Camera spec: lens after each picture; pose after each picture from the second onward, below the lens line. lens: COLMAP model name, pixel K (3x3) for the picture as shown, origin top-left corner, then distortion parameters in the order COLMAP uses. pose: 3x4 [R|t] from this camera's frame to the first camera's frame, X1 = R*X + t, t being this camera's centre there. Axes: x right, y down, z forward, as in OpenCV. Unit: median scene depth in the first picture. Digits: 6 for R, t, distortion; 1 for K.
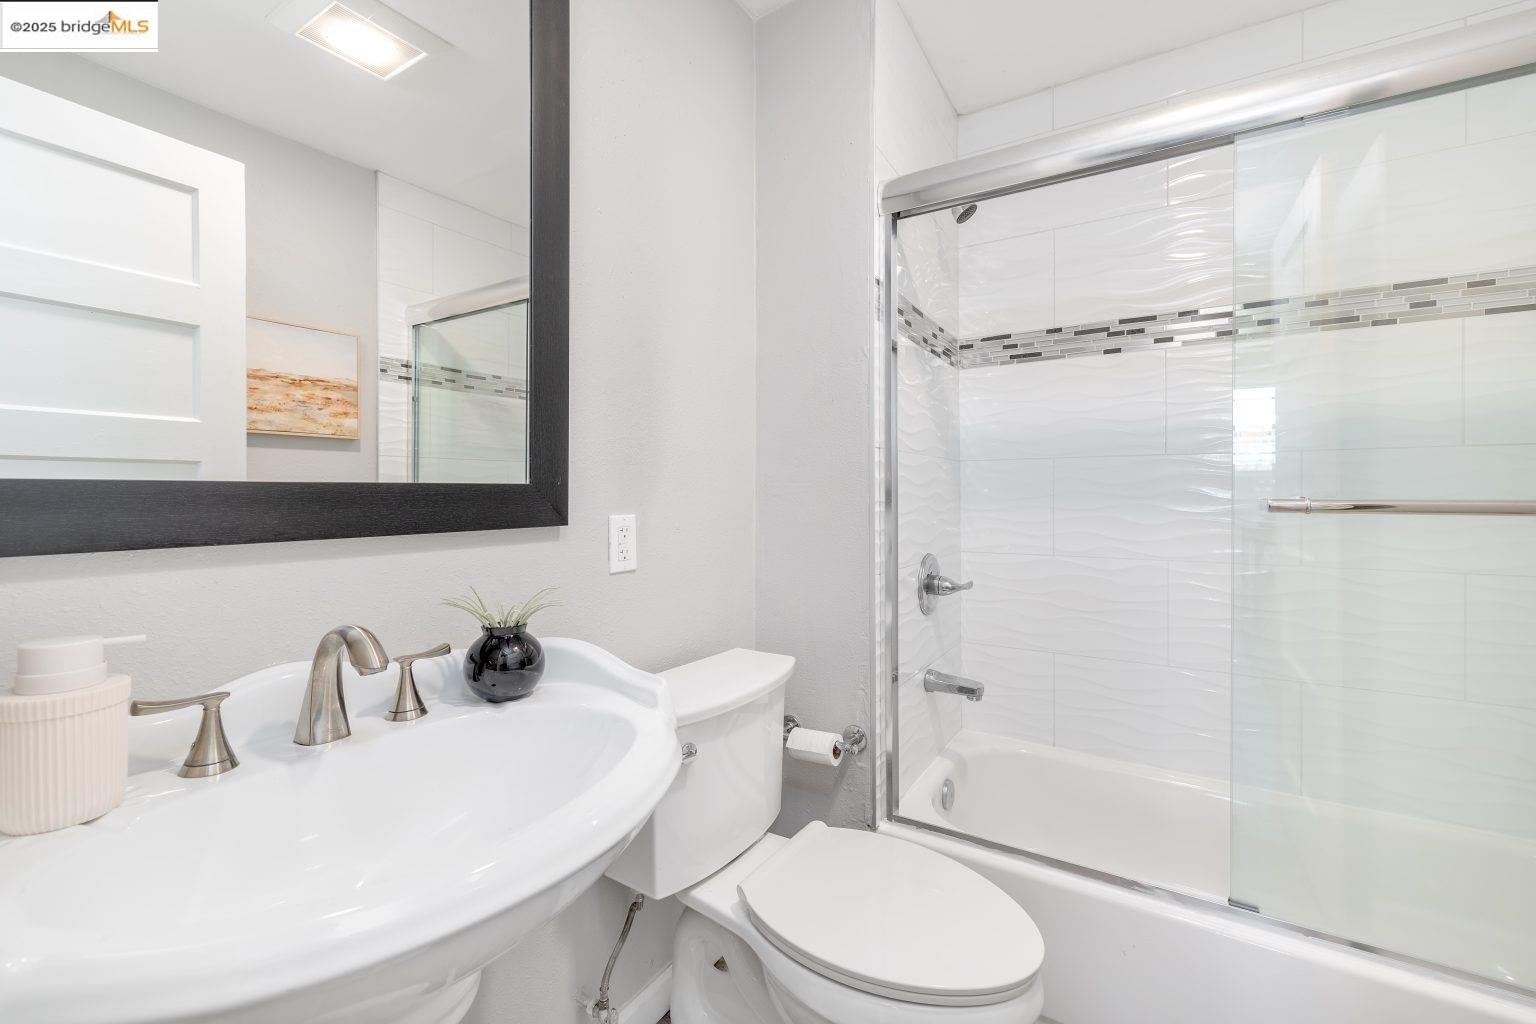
lens RADIAL K [[655.9, 0, 770.4], [0, 655.9, 506.1], [0, 0, 1]] dist [-0.002582, -0.000005]
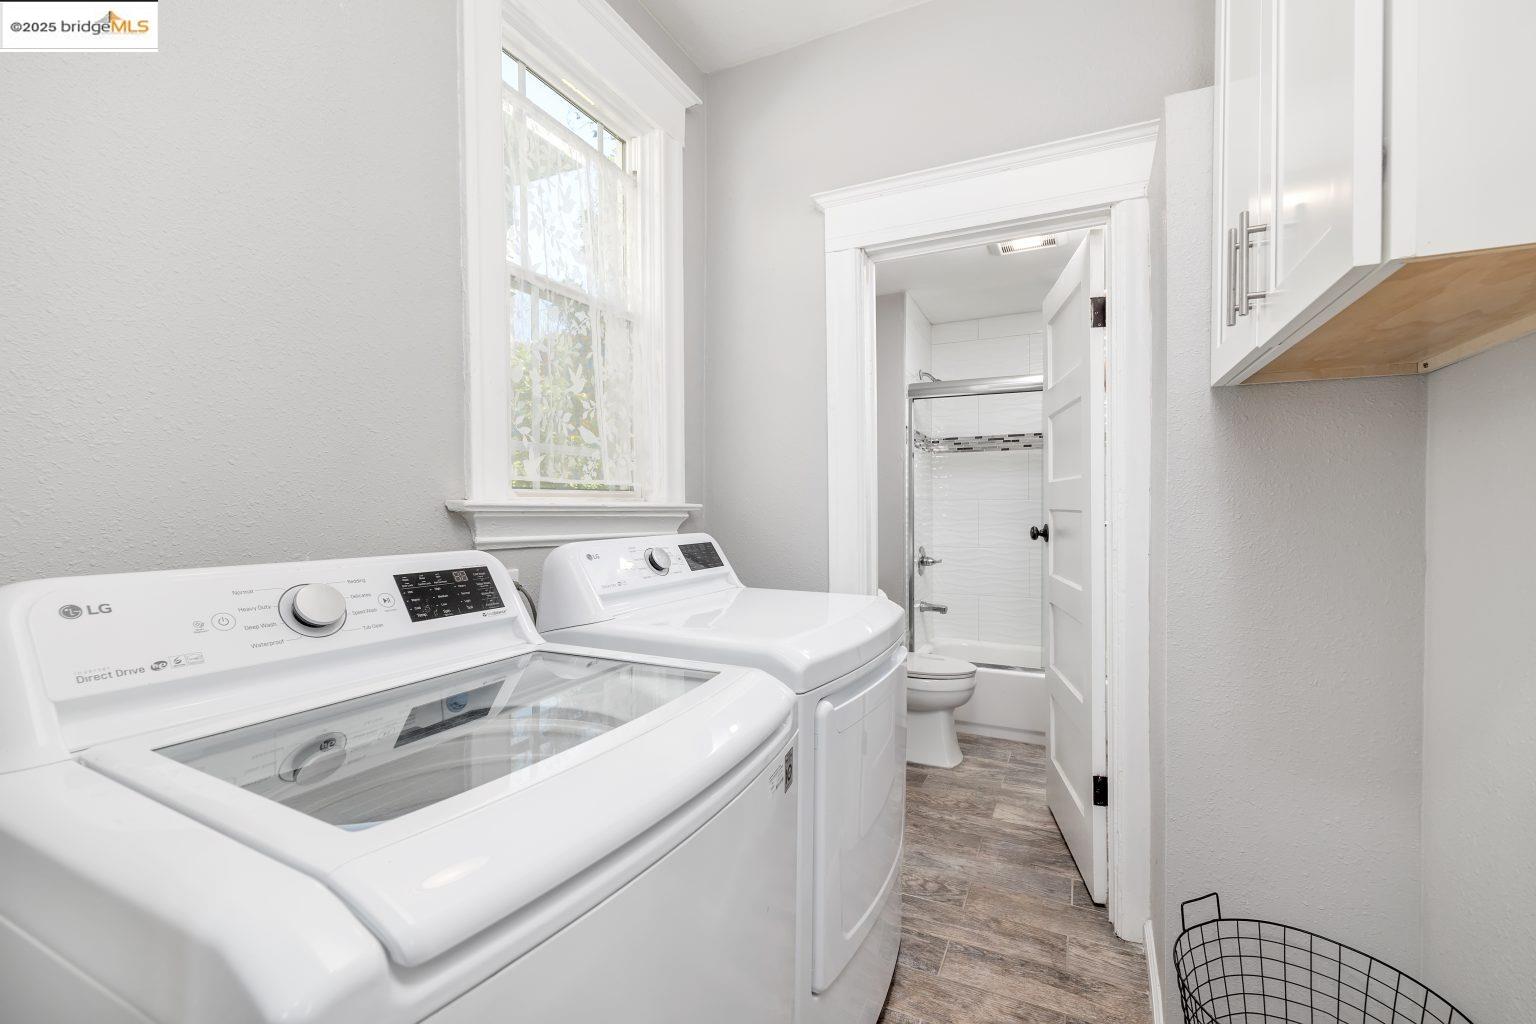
lens RADIAL K [[655.9, 0, 766.2], [0, 655.9, 512.5], [0, 0, 1]] dist [-0.002582, -0.000005]
pose [[0.994158, -0.001810, 0.107916, -0.475170], [0.001937, 0.999998, -0.001063, -0.033151], [-0.107914, 0.001266, 0.994159, -1.023592]]
